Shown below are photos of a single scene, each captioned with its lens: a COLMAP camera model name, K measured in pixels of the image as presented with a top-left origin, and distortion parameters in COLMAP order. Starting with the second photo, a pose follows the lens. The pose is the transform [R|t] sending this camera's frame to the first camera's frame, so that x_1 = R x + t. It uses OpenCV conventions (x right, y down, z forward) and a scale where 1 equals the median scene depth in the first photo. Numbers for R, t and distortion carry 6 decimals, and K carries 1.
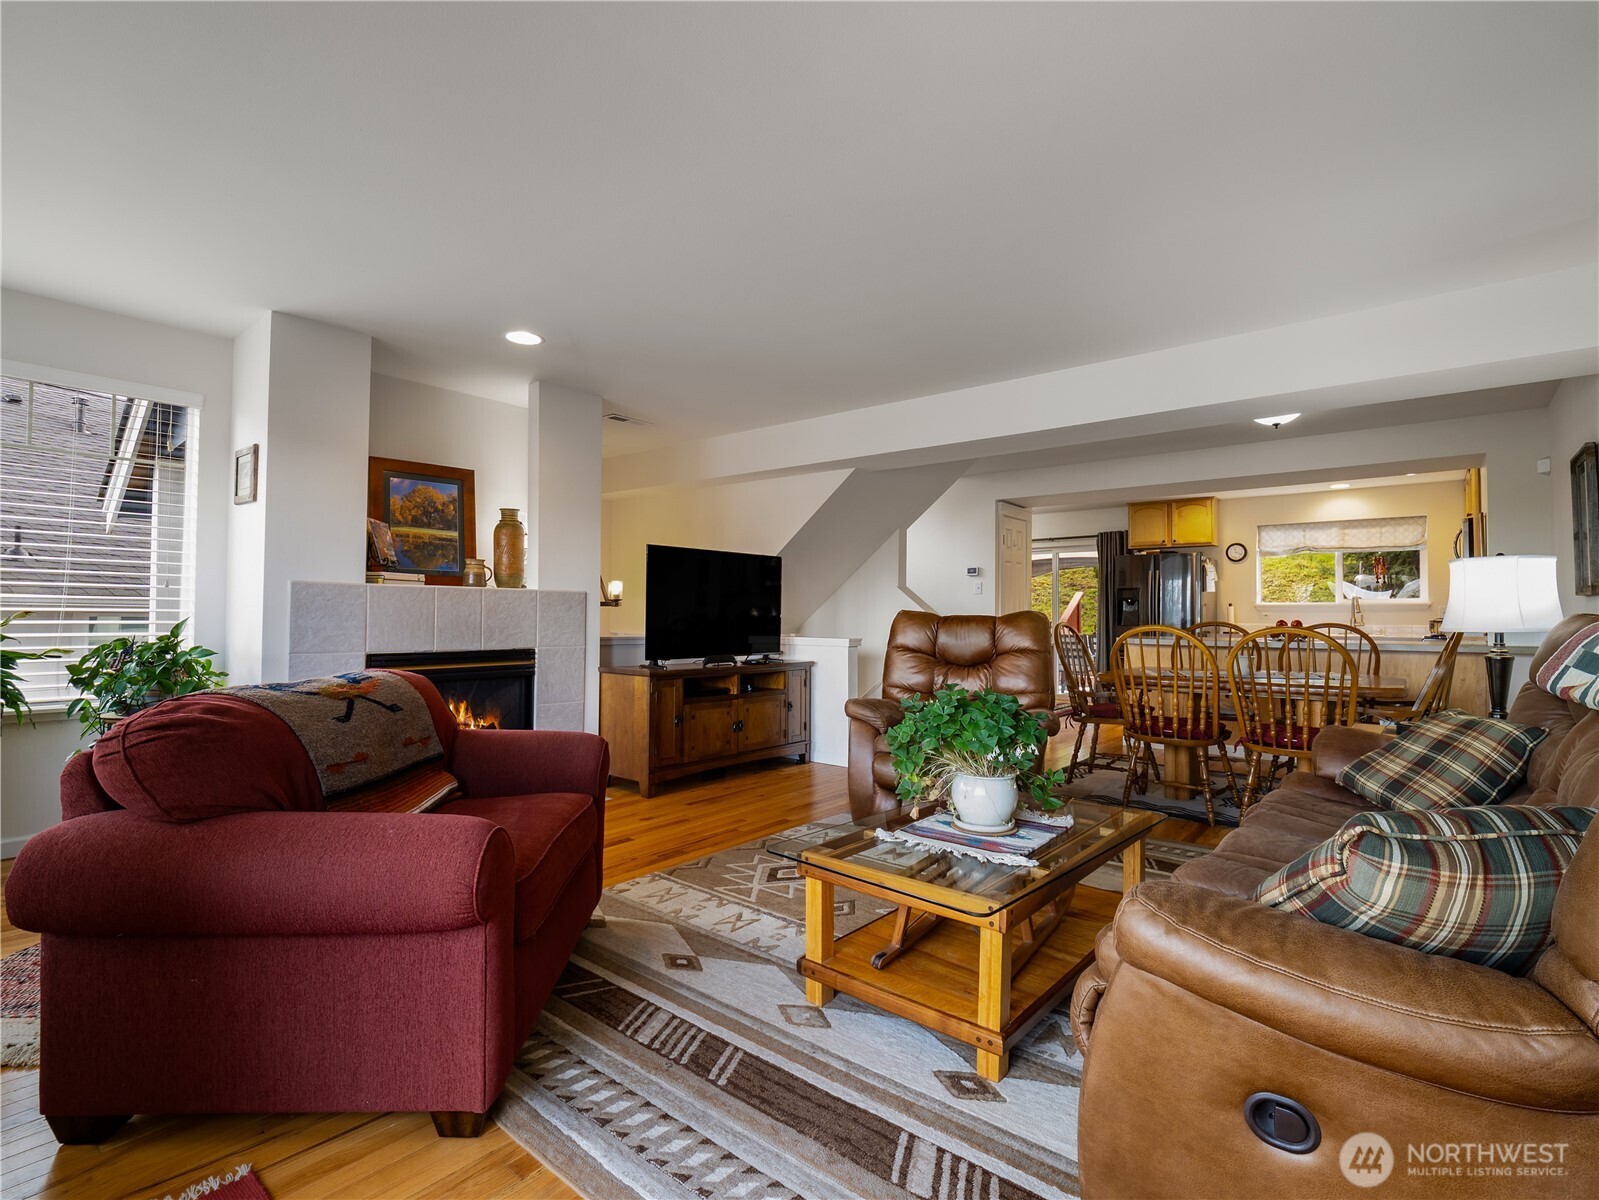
lens RADIAL K [[765.0, 0, 796.8], [0, 765.0, 607.3], [0, 0, 1]] dist [-0.010727, -0.001545]
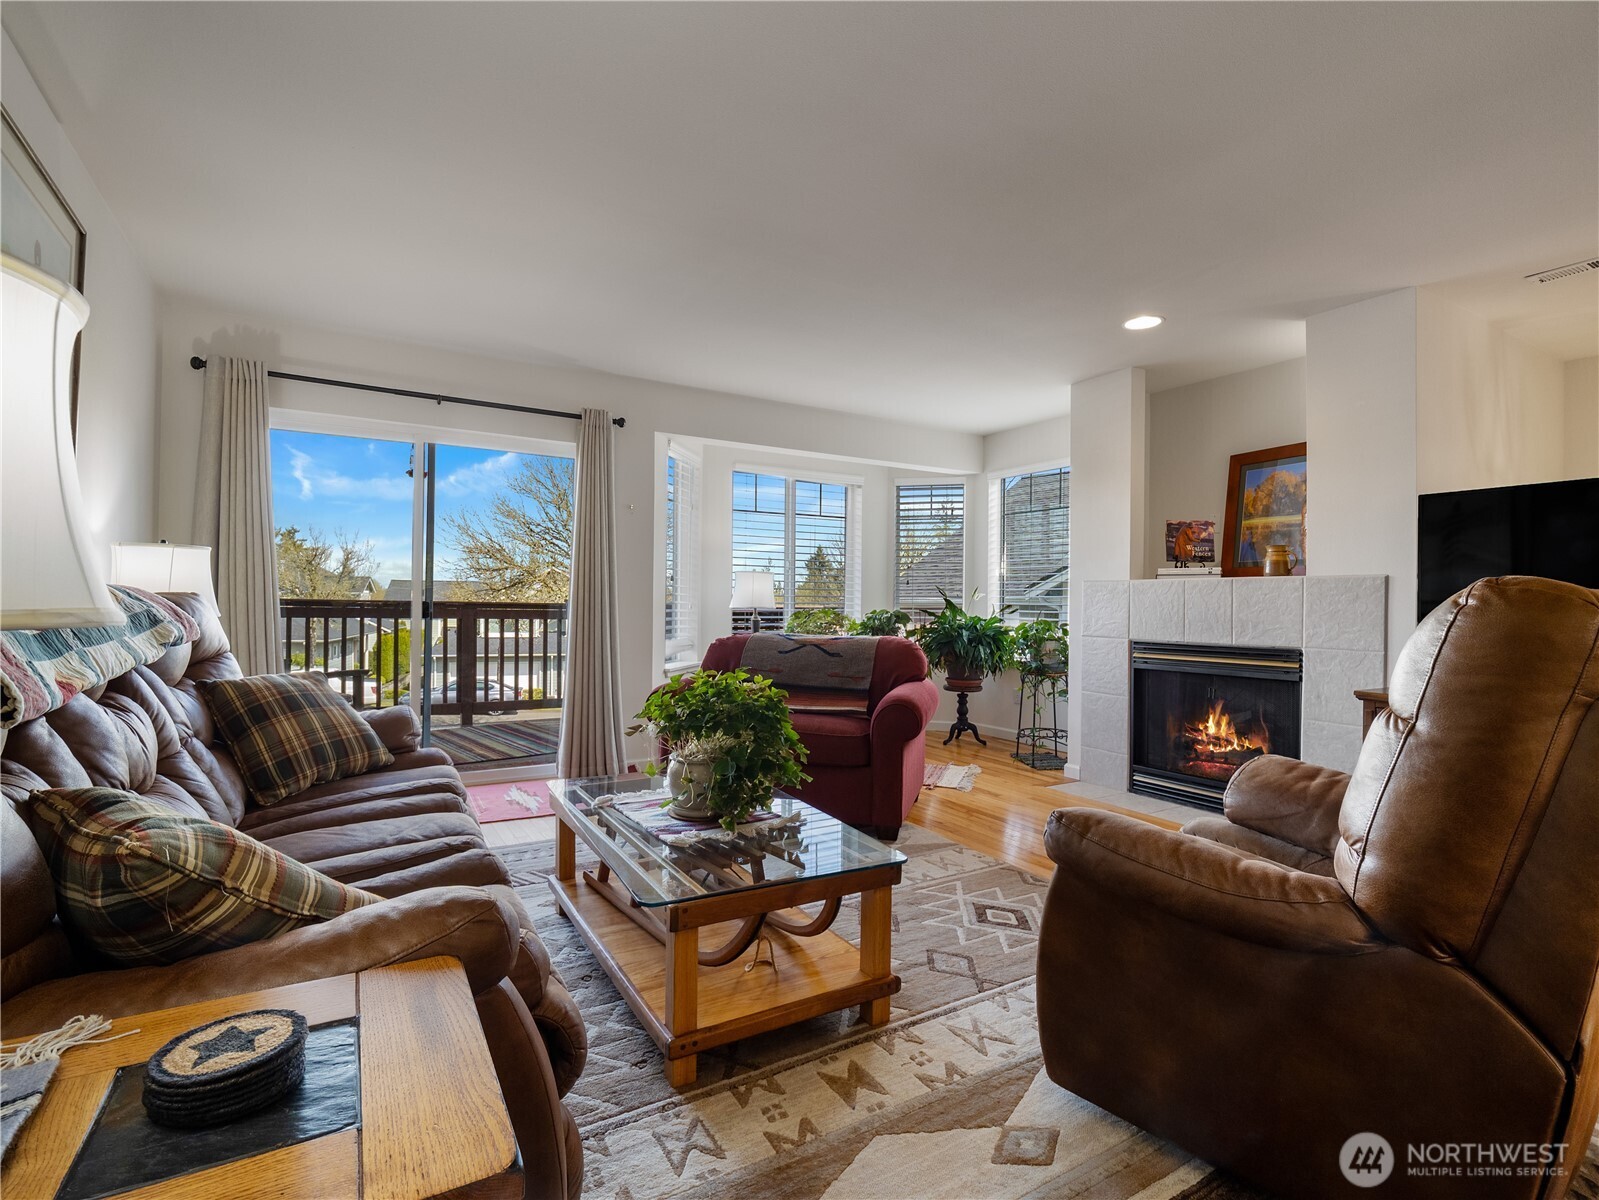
lens RADIAL K [[765.0, 0, 798.2], [0, 765.0, 599.6], [0, 0, 1]] dist [-0.010727, -0.001545]
pose [[-0.331890, -0.013834, -0.943217, 0.608421], [0.000145, 0.999892, -0.014717, 0.013212], [0.943318, -0.005021, -0.331852, 0.771558]]
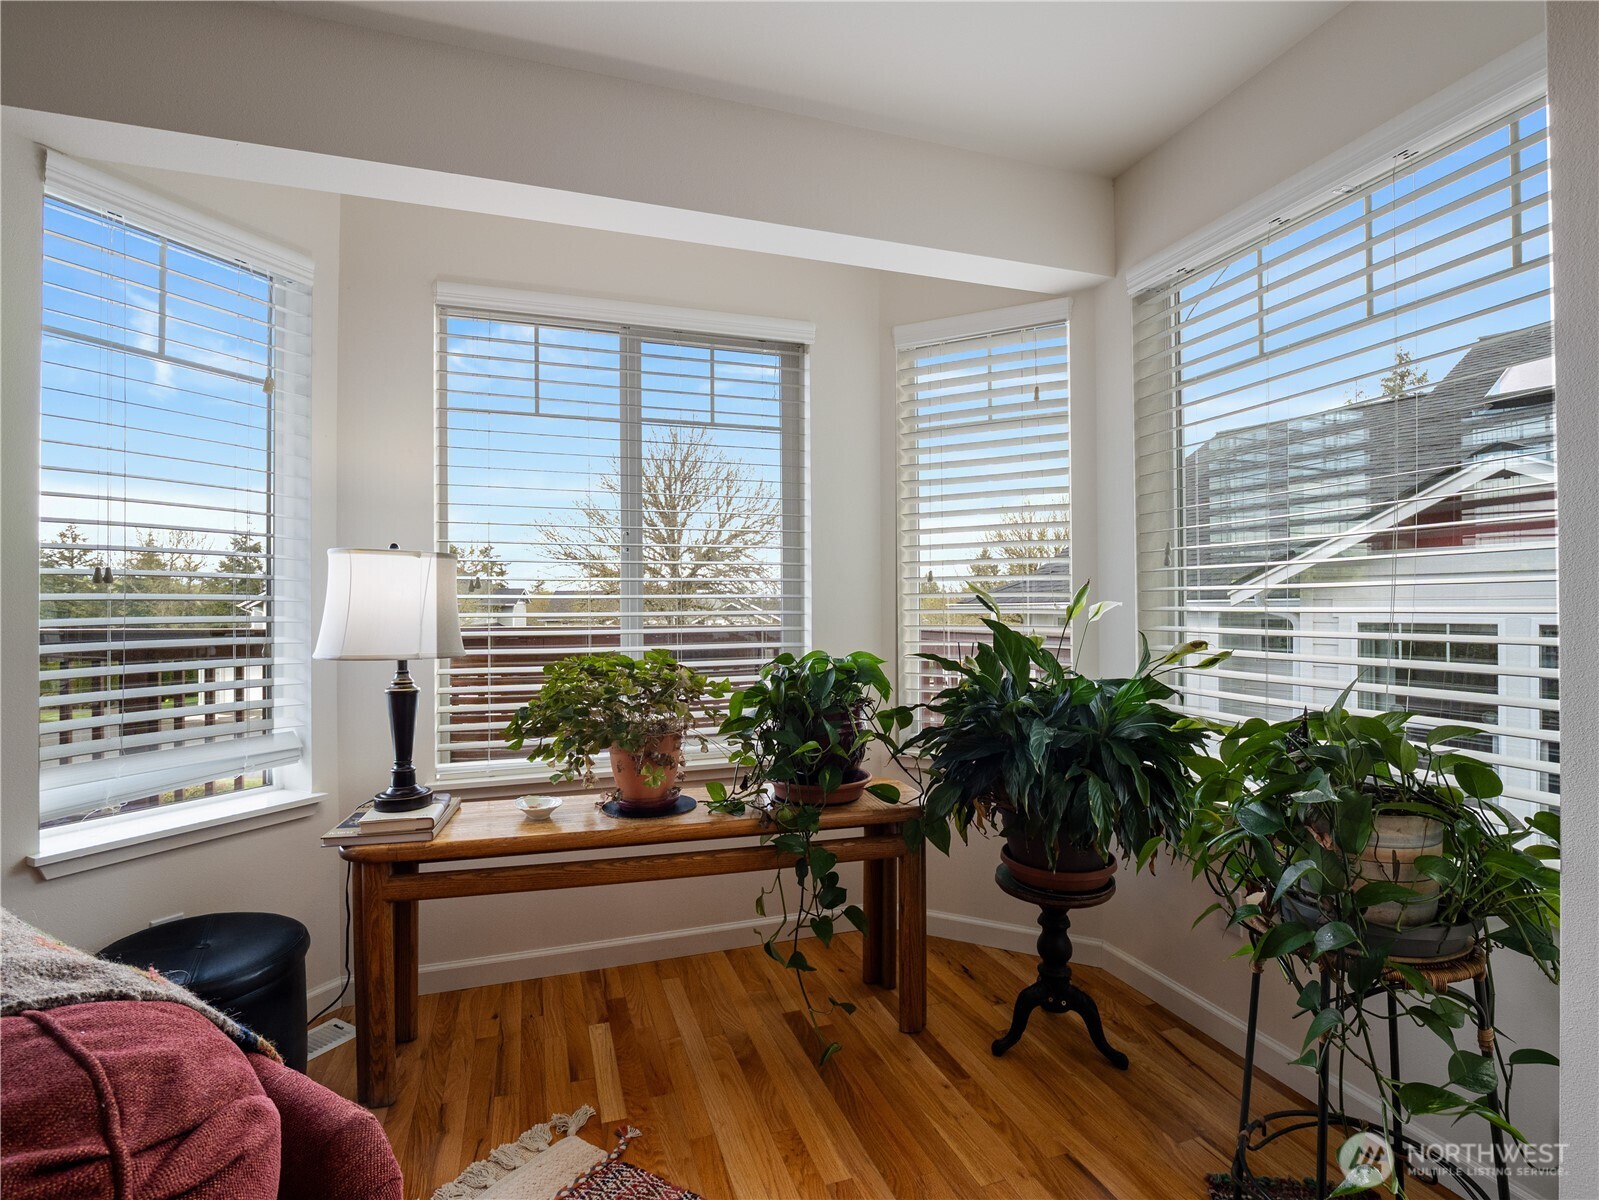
lens RADIAL K [[765.0, 0, 788.2], [0, 765.0, 600.0], [0, 0, 1]] dist [-0.010727, -0.001545]
pose [[-0.537174, -0.011901, -0.843387, -0.281241], [0.011778, 0.999697, -0.021608, -0.011157], [0.843389, -0.021540, -0.536871, 0.712814]]
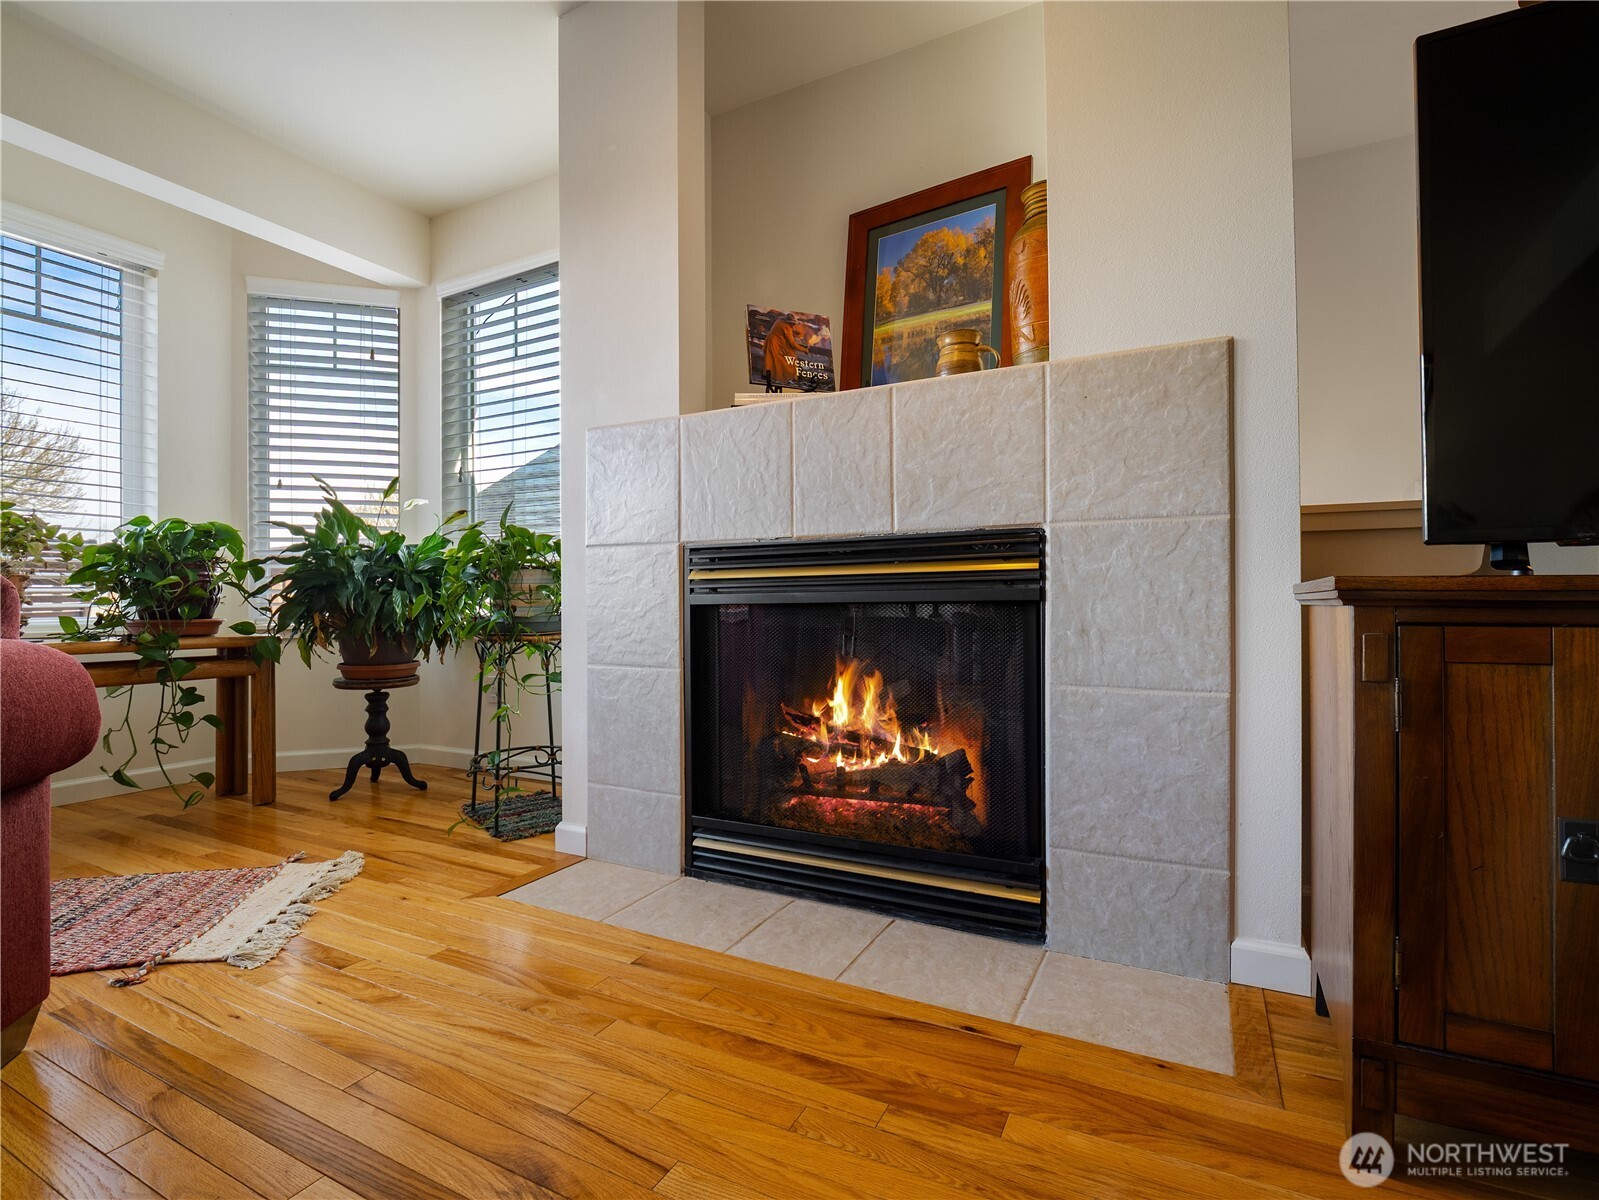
lens RADIAL K [[765.0, 0, 789.0], [0, 765.0, 597.1], [0, 0, 1]] dist [-0.010727, -0.001545]
pose [[0.206871, -0.013919, -0.978269, -0.016384], [0.022326, 0.999706, -0.009503, 0.088733], [0.978113, -0.019875, 0.207121, 0.816643]]
